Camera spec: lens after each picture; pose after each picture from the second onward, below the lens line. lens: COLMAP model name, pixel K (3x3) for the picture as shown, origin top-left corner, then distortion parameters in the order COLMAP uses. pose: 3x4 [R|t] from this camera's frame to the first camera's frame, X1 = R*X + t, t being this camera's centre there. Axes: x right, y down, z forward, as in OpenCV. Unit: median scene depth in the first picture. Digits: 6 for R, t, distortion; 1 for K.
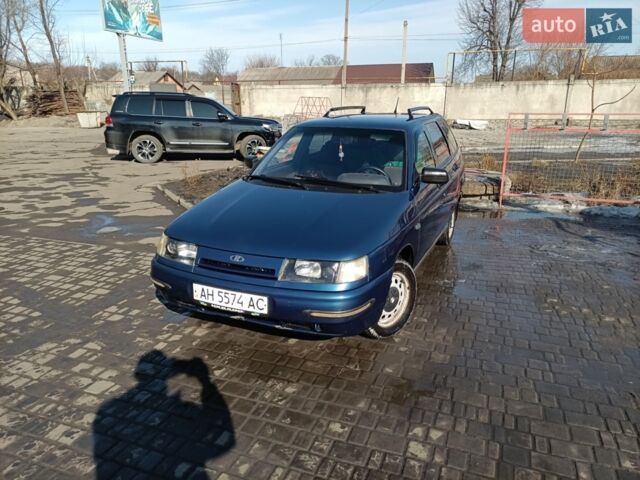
lens RADIAL K [[465.4, 0, 320.0], [0, 465.4, 240.0], [0, 0, 1]] dist [0.003795, 0.000089]
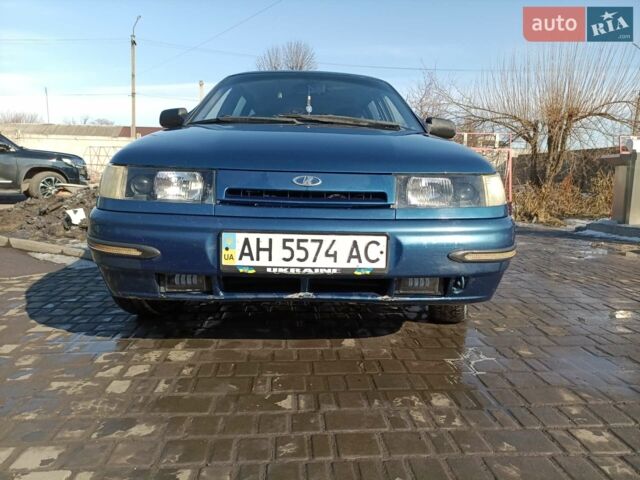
lens RADIAL K [[465.4, 0, 320.0], [0, 465.4, 240.0], [0, 0, 1]] dist [0.003795, 0.000089]
pose [[0.892383, -0.039674, 0.449532, -0.409189], [0.108270, 0.985857, -0.127923, 0.178857], [-0.438099, 0.162827, 0.884057, 0.512774]]
